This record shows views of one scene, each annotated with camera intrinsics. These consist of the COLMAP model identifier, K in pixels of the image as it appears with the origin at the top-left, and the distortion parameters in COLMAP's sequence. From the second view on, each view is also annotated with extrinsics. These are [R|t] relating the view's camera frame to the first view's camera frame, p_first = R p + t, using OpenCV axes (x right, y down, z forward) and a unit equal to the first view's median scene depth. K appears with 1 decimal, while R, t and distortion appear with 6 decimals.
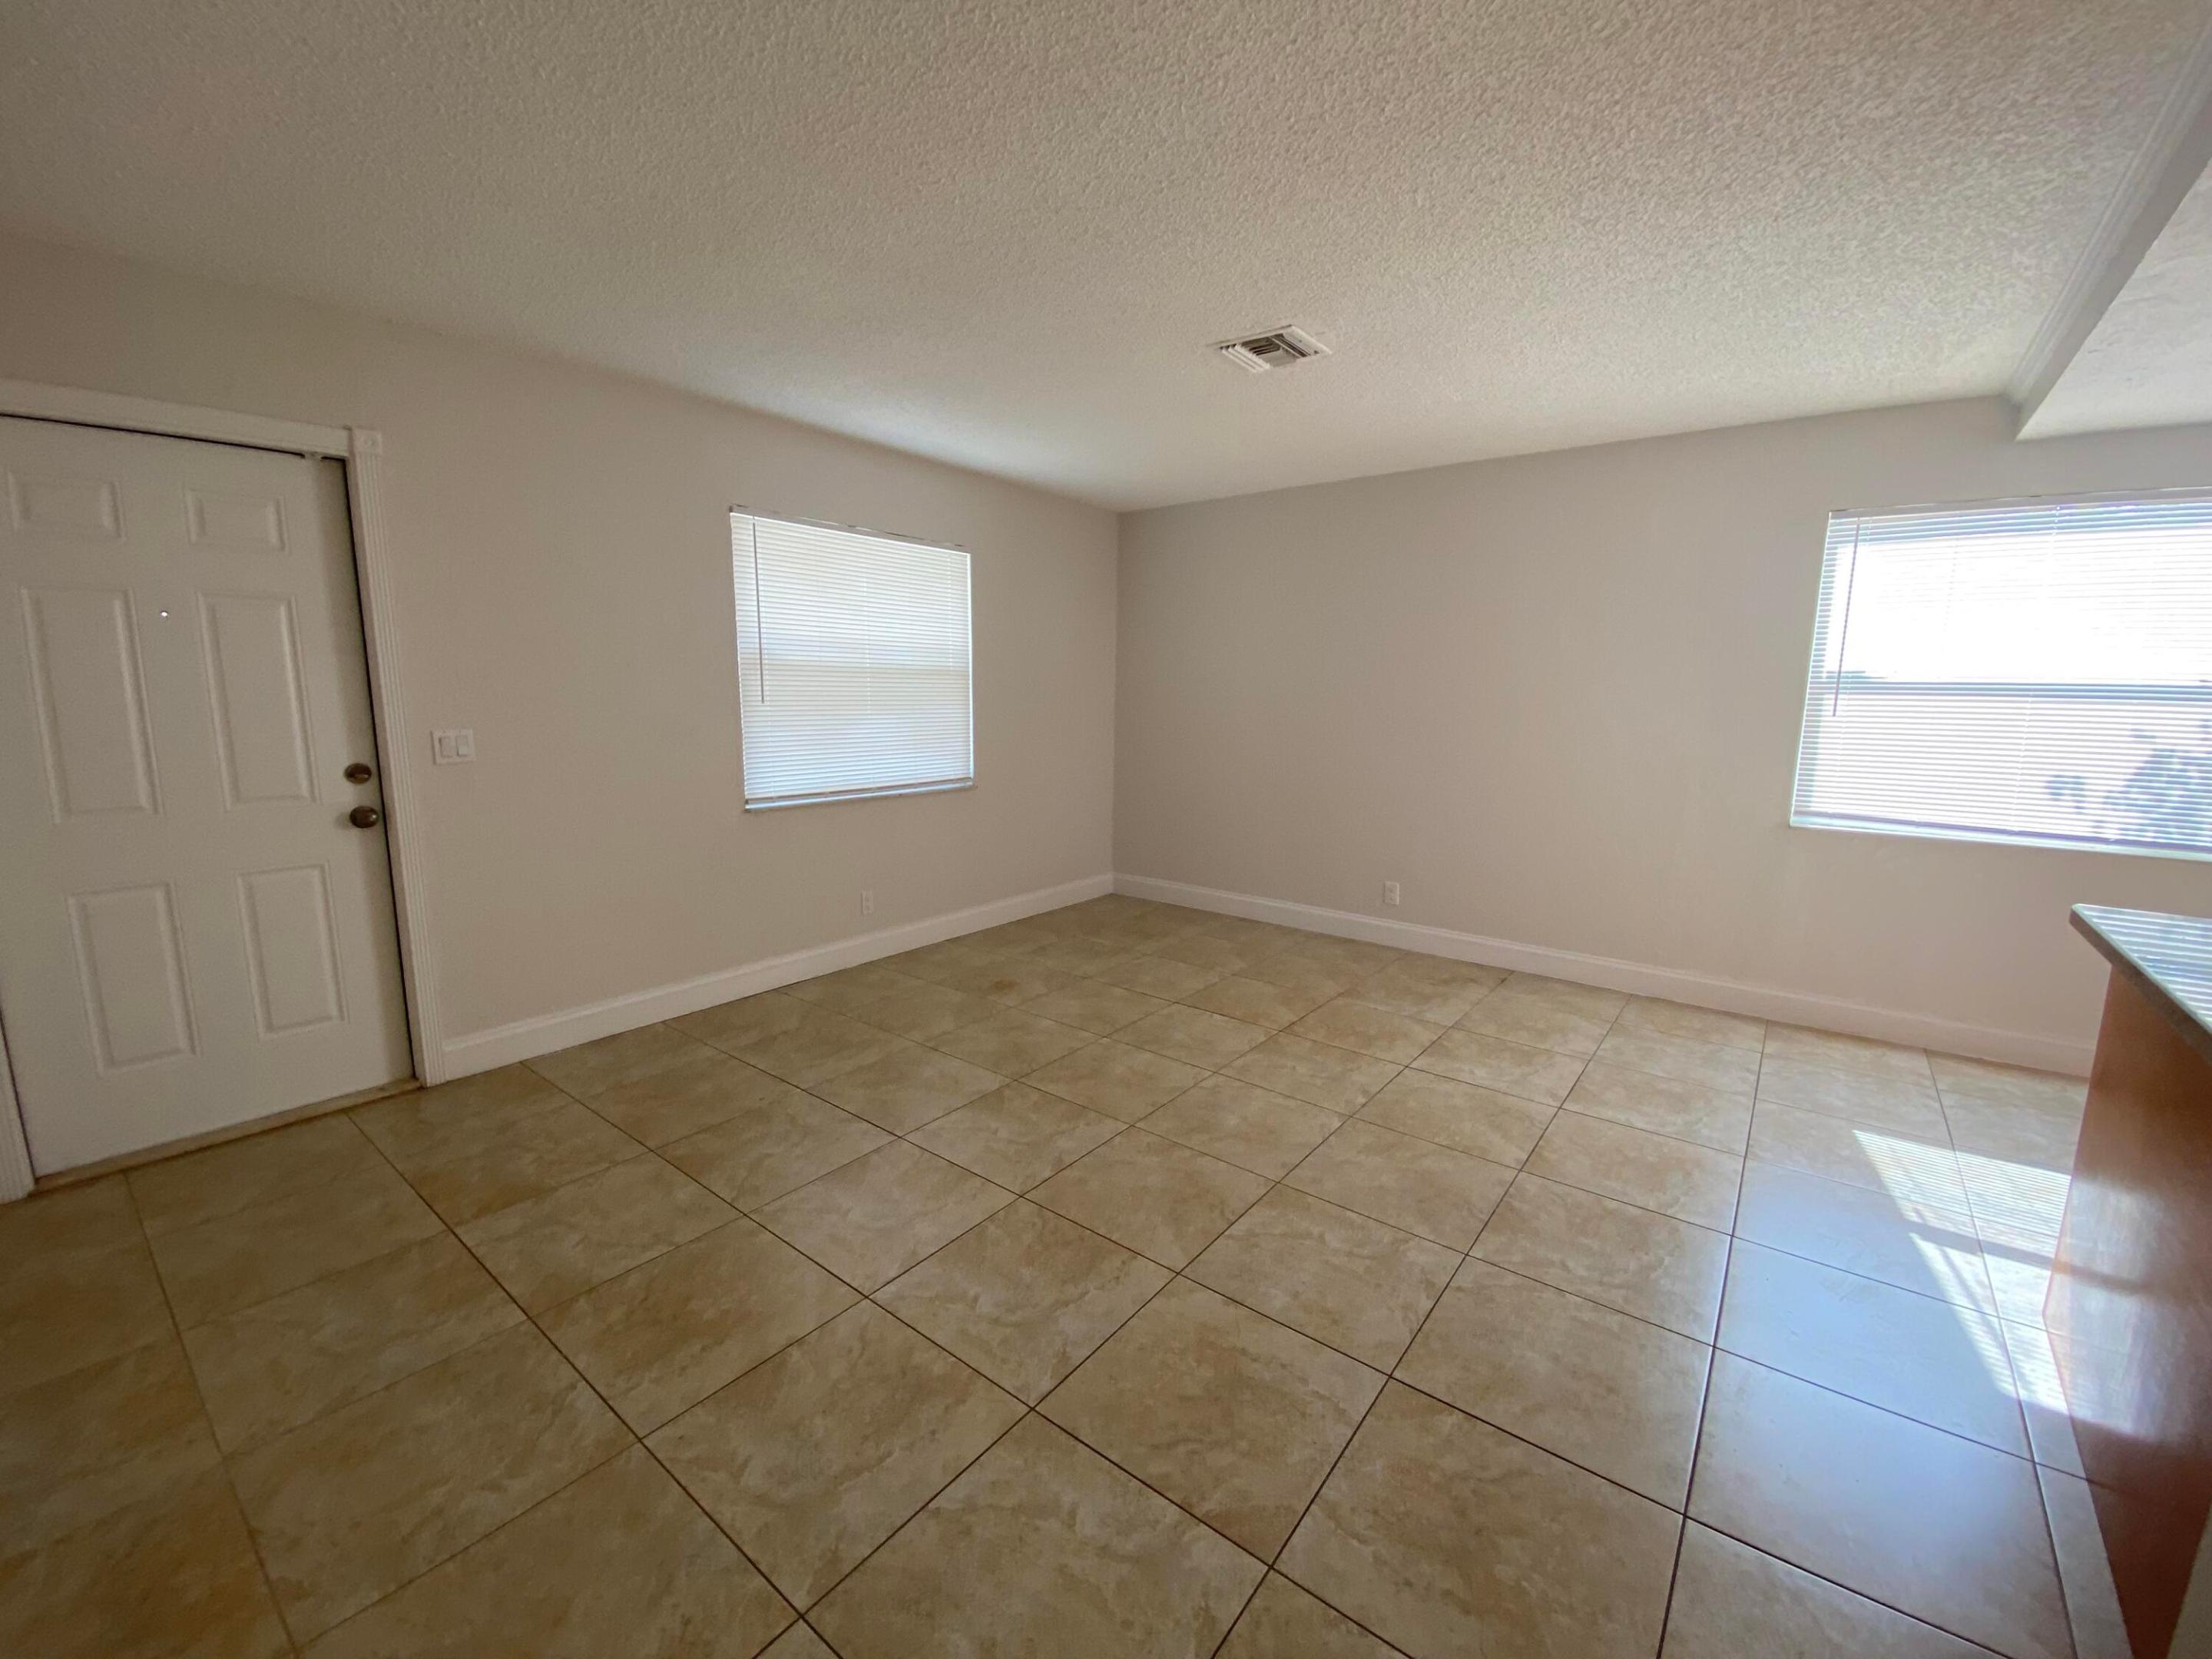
lens RADIAL K [[896.9, 0, 1098.4], [0, 896.9, 821.1], [0, 0, 1]] dist [0.000144, -0.001961]
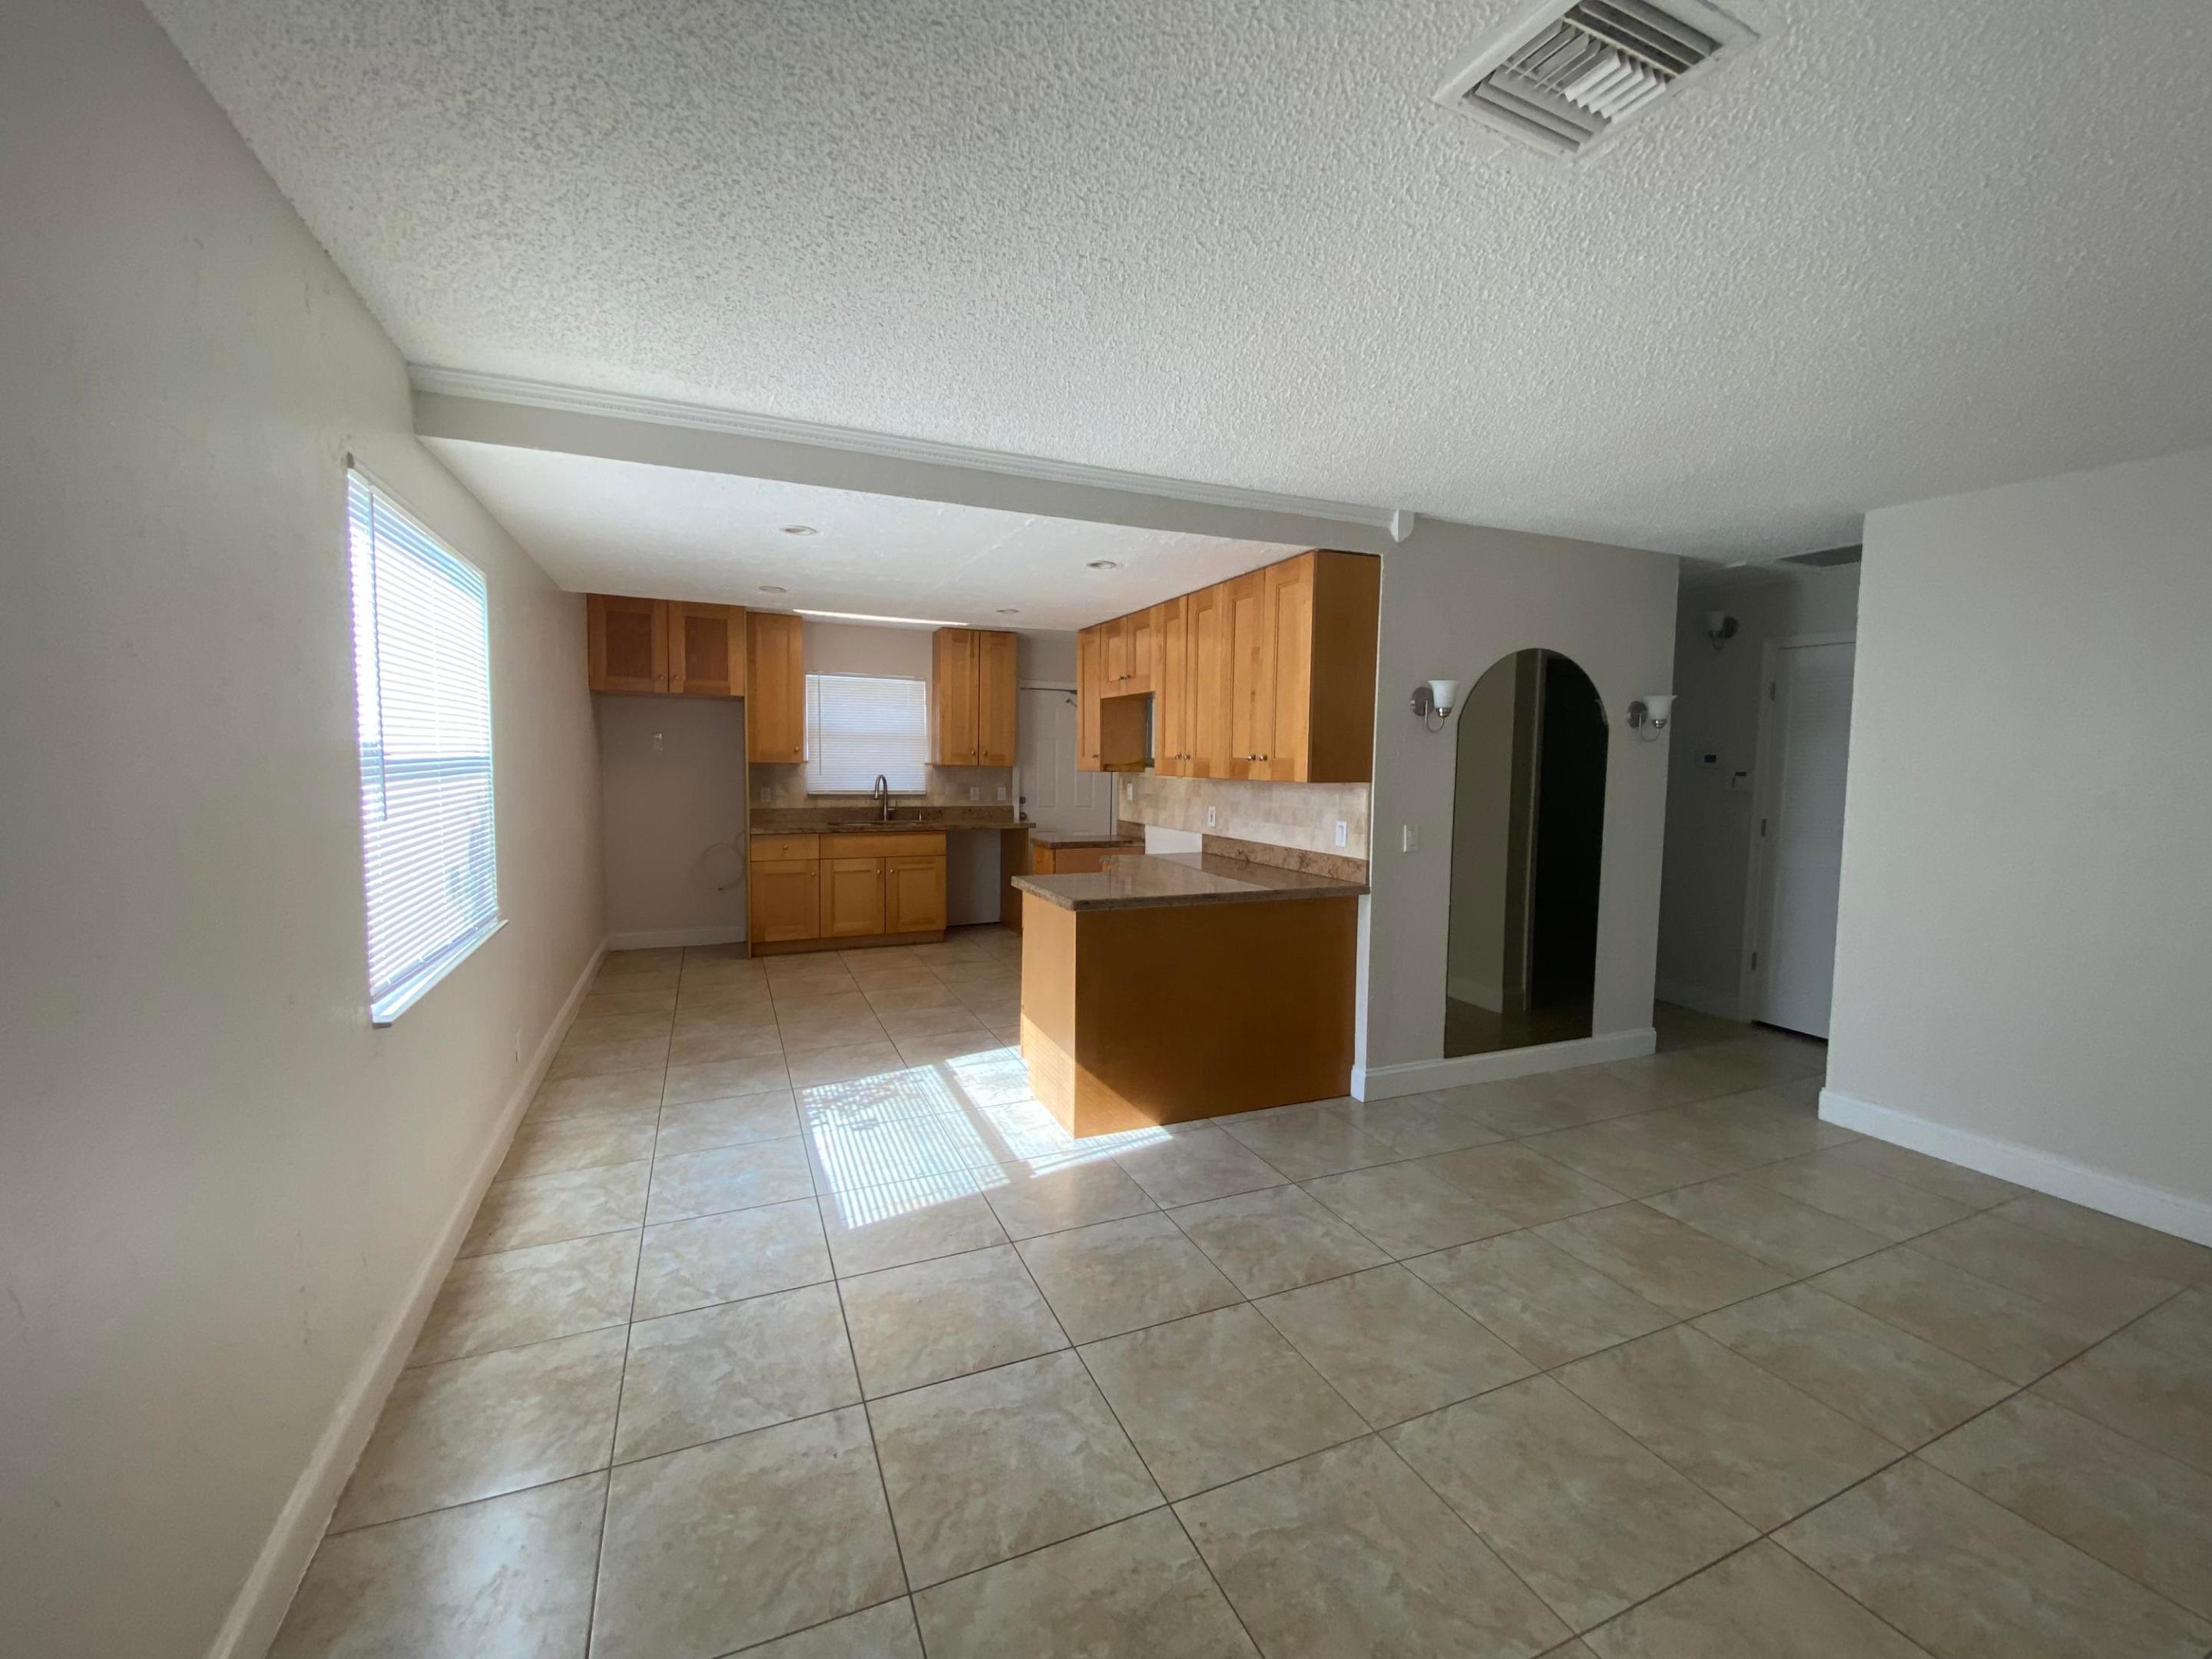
lens RADIAL K [[896.9, 0, 1098.3], [0, 896.9, 836.5], [0, 0, 1]] dist [0.000144, -0.001961]
pose [[-0.876653, -0.067715, 0.476334, 0.176351], [0.046003, 0.973712, 0.223087, -0.272900], [-0.478919, 0.217483, -0.850493, 1.605728]]
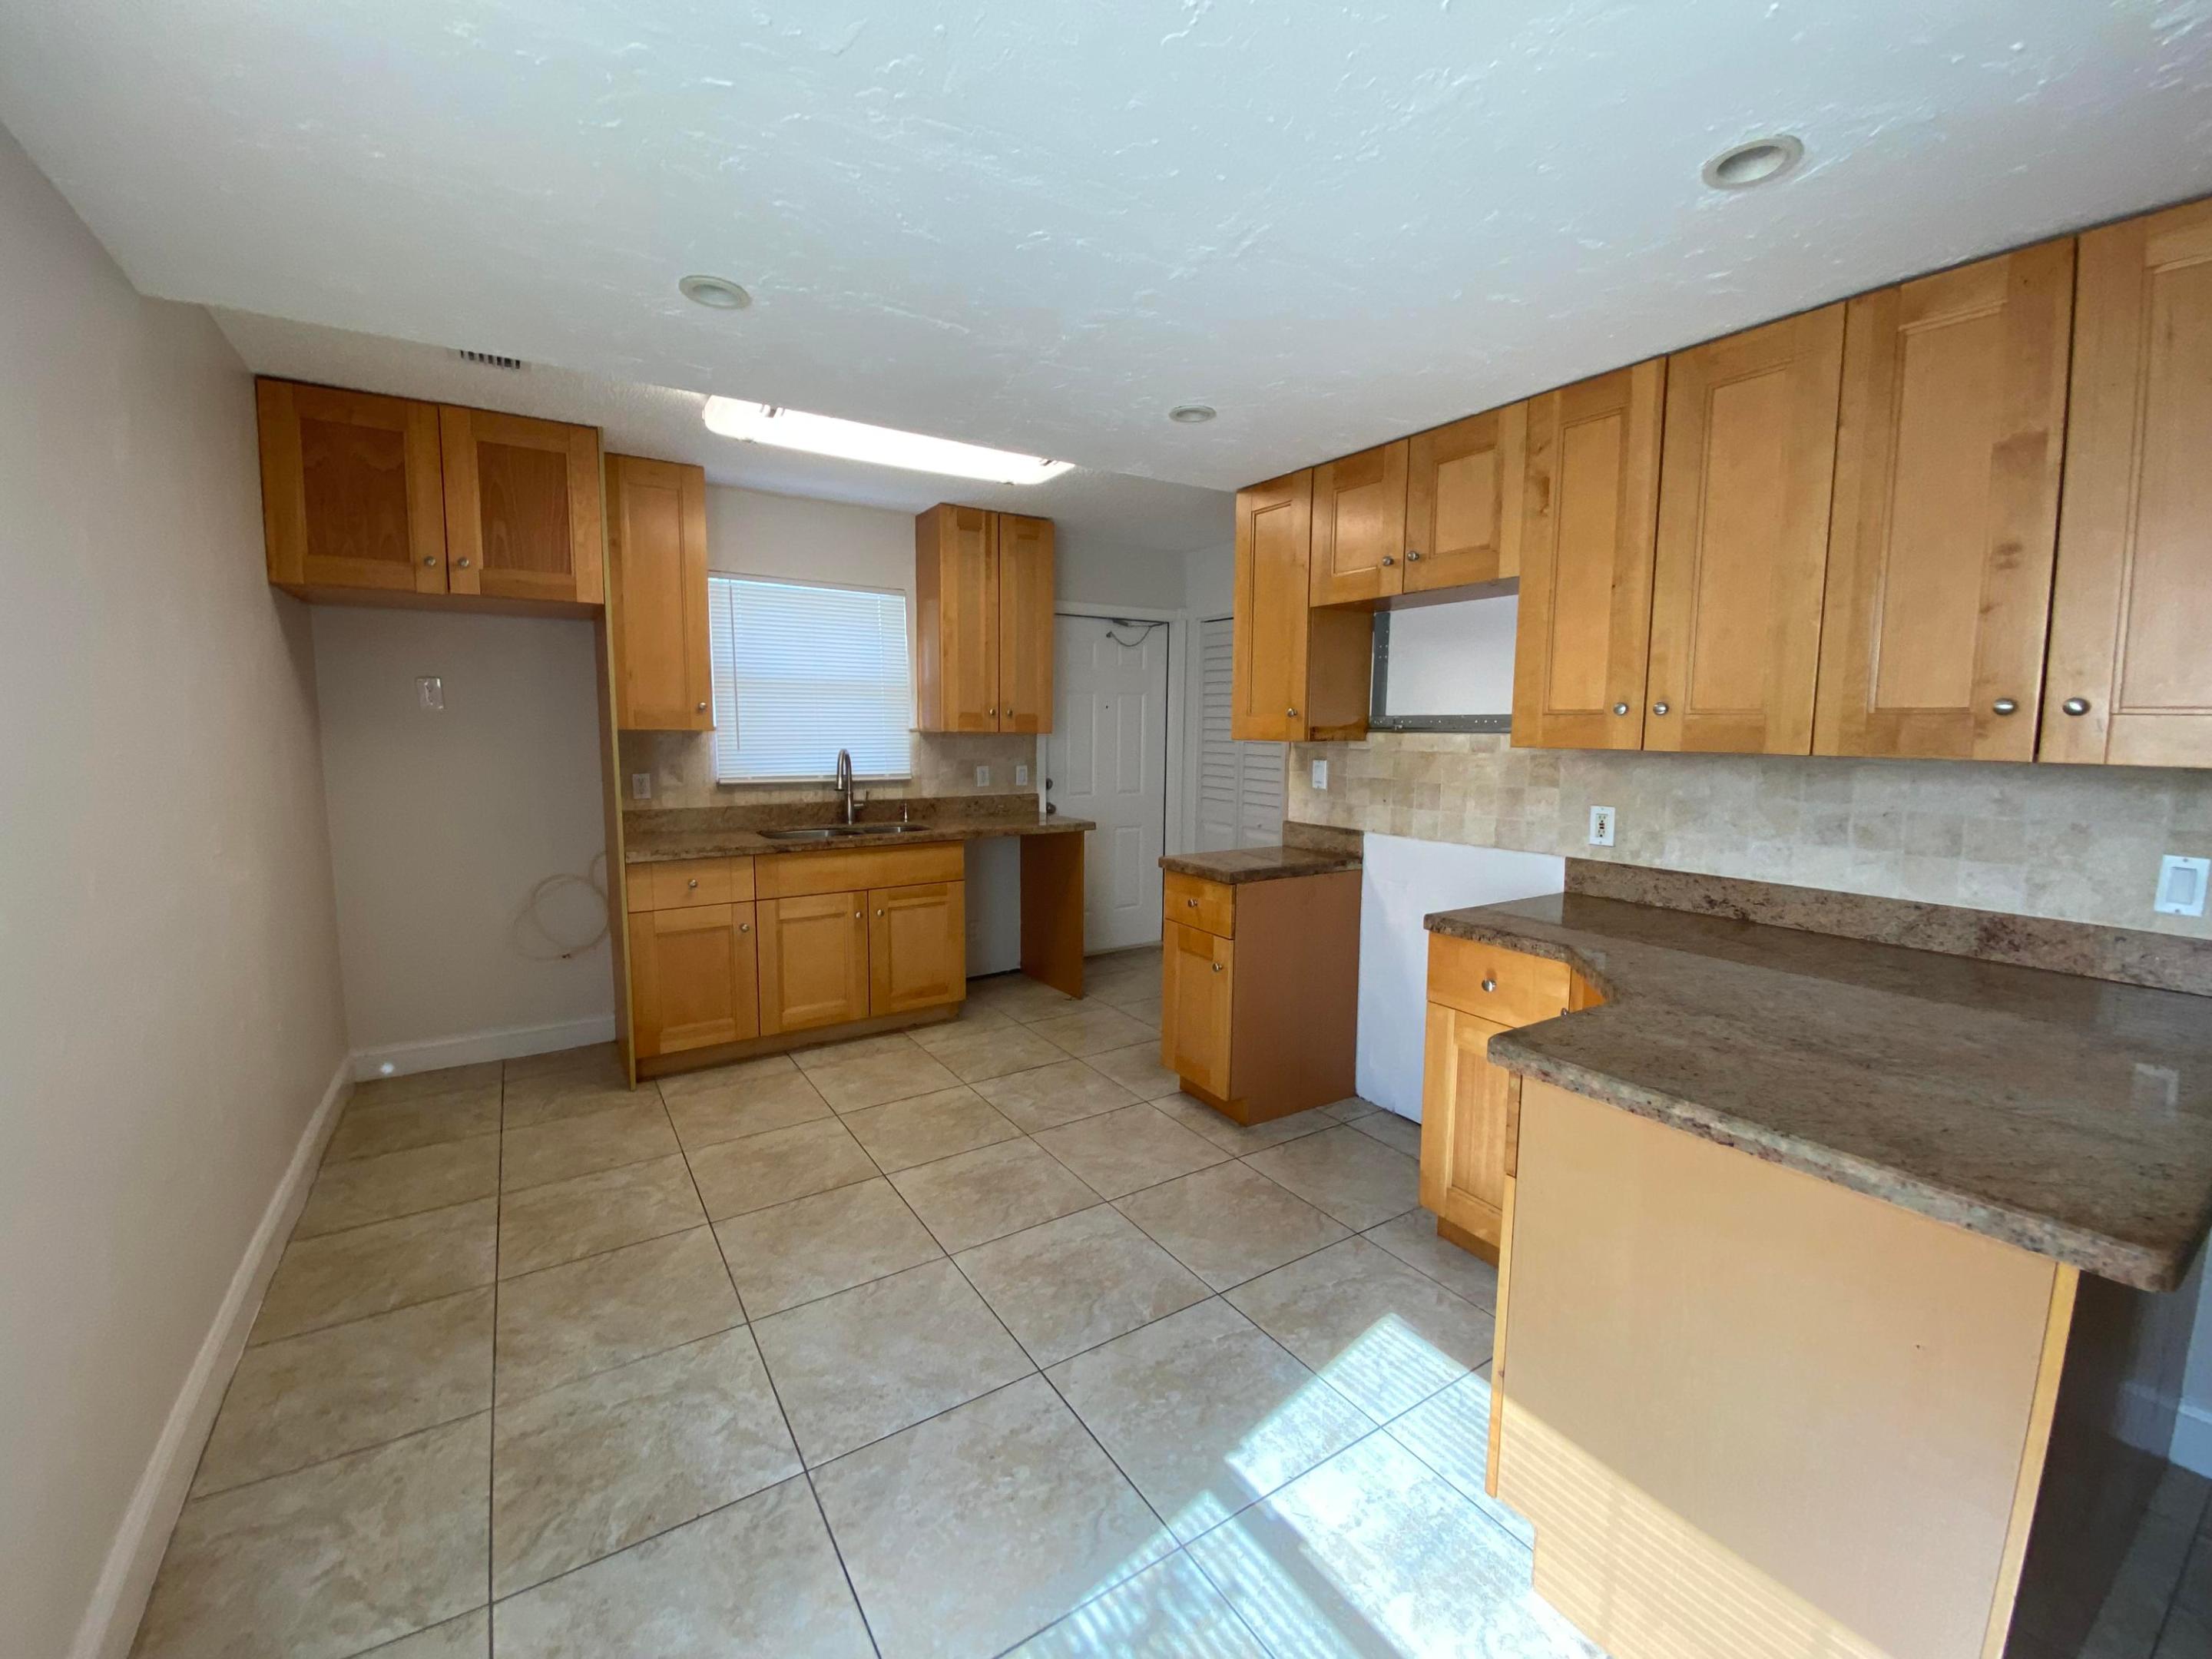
lens RADIAL K [[896.9, 0, 1086.6], [0, 896.9, 823.8], [0, 0, 1]] dist [0.000144, -0.001961]
pose [[-0.942827, -0.056870, 0.328395, 1.001963], [0.030006, 0.966848, 0.253584, -0.161225], [-0.331929, 0.248940, -0.909864, 1.013631]]
